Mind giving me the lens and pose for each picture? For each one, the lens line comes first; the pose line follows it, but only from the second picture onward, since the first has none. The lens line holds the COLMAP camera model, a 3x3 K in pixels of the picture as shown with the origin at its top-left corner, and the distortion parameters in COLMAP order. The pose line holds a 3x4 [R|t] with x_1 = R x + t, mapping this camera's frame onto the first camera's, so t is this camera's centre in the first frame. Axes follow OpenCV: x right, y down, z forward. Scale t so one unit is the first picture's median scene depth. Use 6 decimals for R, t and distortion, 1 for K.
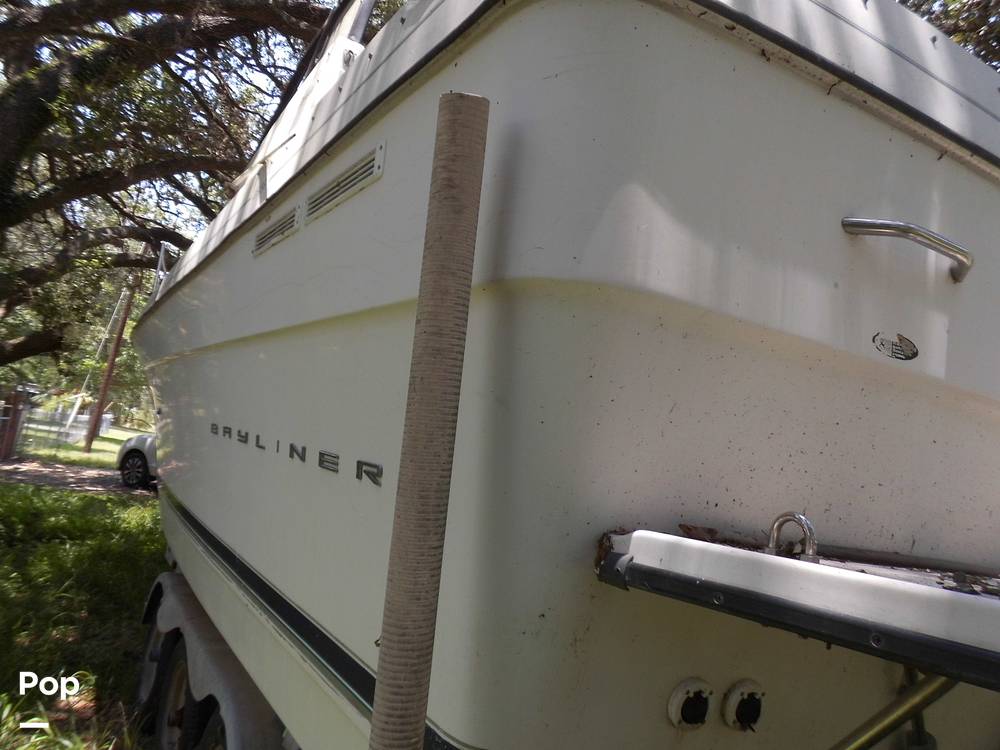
lens RADIAL K [[695.4, 0, 497.8], [0, 695.4, 379.3], [0, 0, 1]] dist [-0.007751, 0.000587]
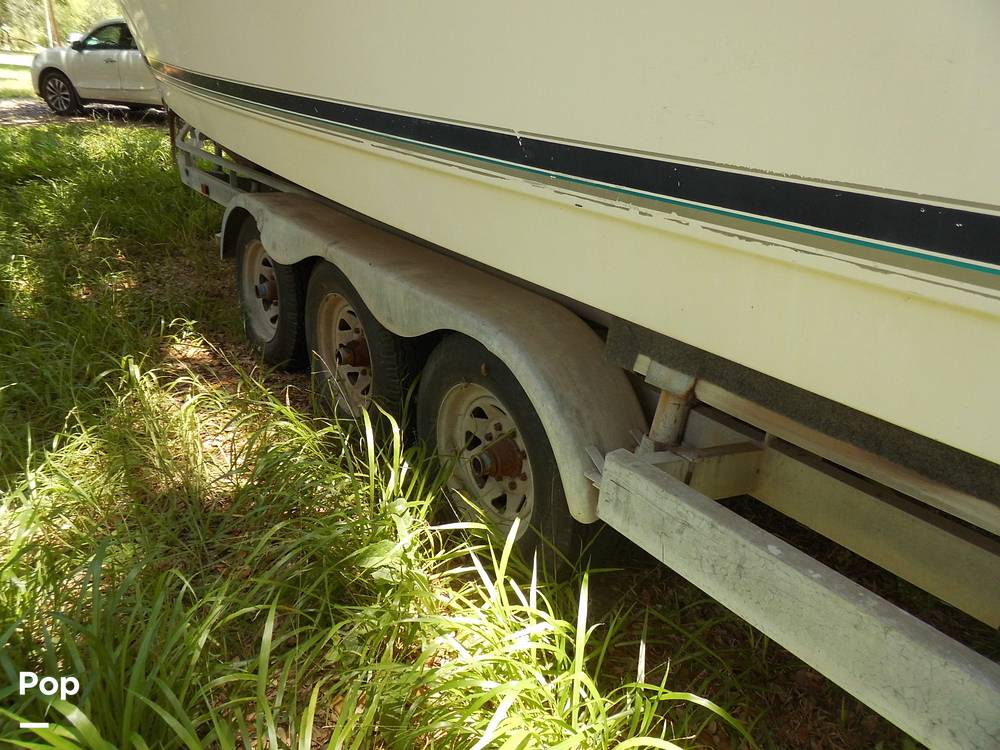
lens RADIAL K [[695.4, 0, 497.8], [0, 695.4, 379.3], [0, 0, 1]] dist [-0.007751, 0.000587]
pose [[0.991290, -0.127366, 0.033504, -0.100901], [0.089453, 0.837866, 0.538496, 0.023391], [-0.096658, -0.530809, 0.841962, 0.080269]]
